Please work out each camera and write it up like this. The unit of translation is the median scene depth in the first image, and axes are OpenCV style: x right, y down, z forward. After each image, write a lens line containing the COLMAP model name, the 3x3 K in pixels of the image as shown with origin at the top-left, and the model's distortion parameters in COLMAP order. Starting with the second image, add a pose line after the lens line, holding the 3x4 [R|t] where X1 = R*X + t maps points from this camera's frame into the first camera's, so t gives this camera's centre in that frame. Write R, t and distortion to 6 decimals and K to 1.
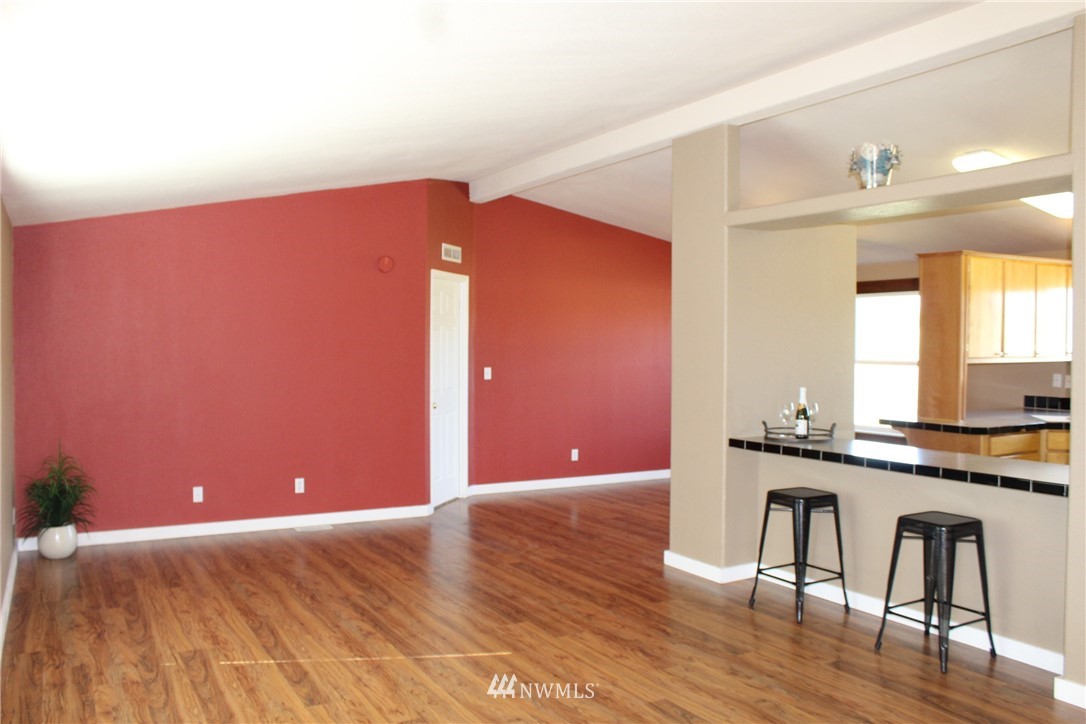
lens RADIAL K [[913.3, 0, 536.2], [0, 913.3, 363.5], [0, 0, 1]] dist [-0.157409, 0.134622]
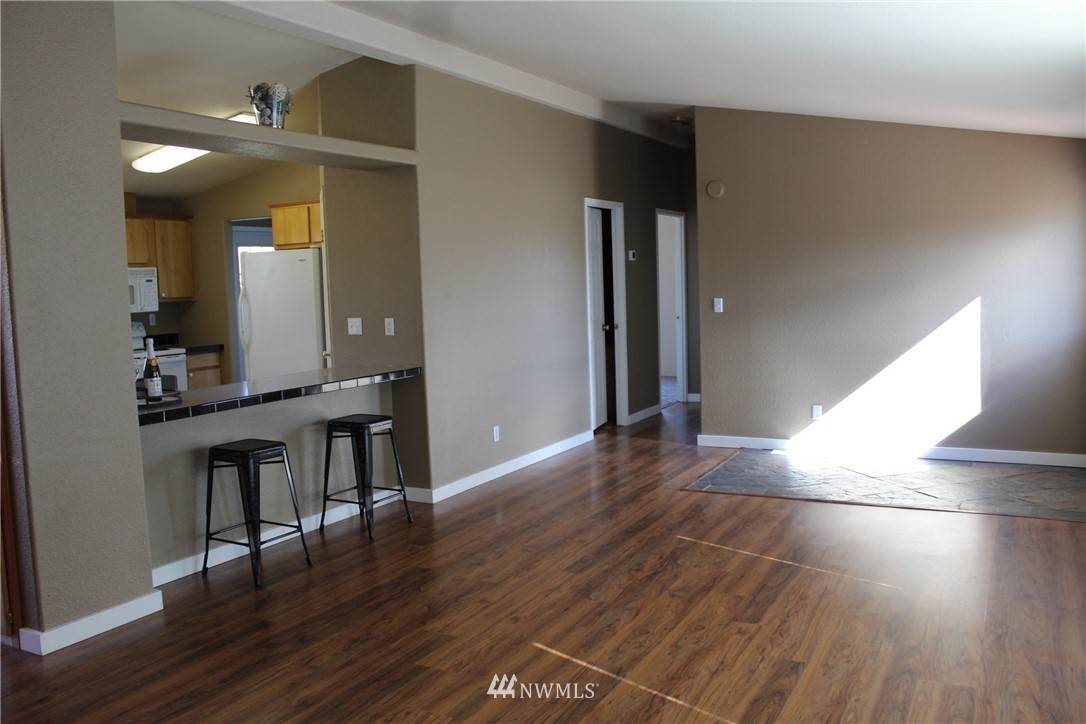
lens RADIAL K [[913.3, 0, 538.3], [0, 913.3, 364.9], [0, 0, 1]] dist [-0.157409, 0.134622]
pose [[-0.540658, -0.067113, 0.838561, -0.559589], [0.047865, 0.992744, 0.110314, -0.021415], [-0.839880, 0.099780, -0.533522, 1.104422]]
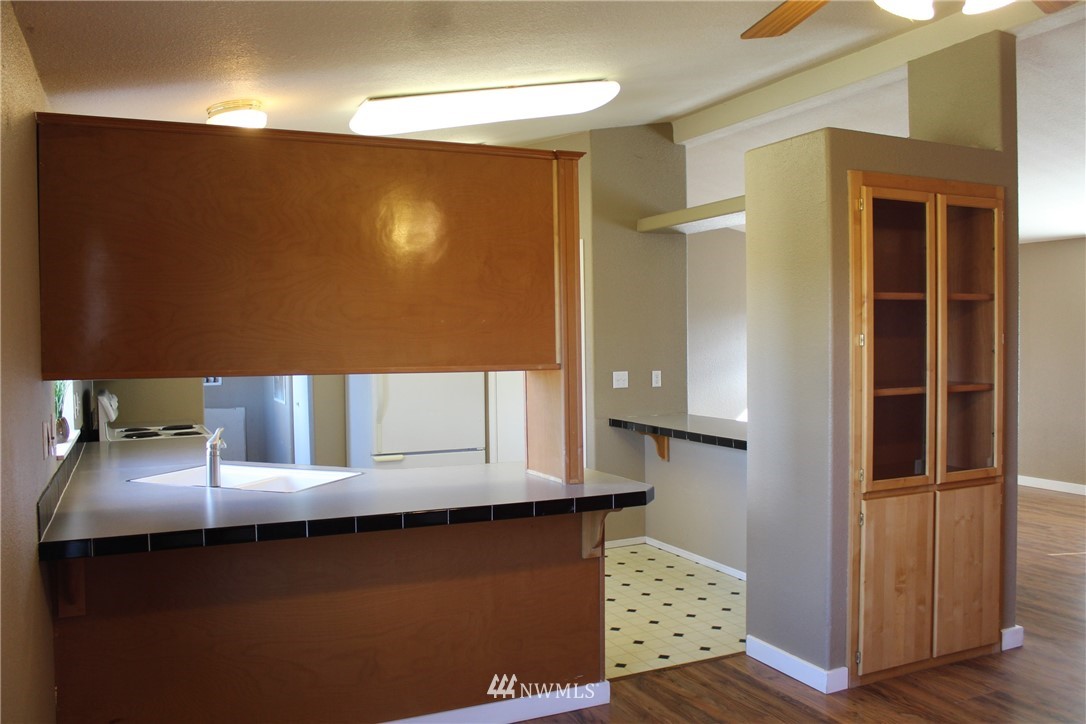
lens RADIAL K [[913.3, 0, 540.4], [0, 913.3, 361.1], [0, 0, 1]] dist [-0.157409, 0.134622]
pose [[-0.997602, 0.008799, 0.068648, 0.508374], [0.012431, 0.998535, 0.052655, -0.041896], [-0.068084, 0.053382, -0.996250, 1.842548]]
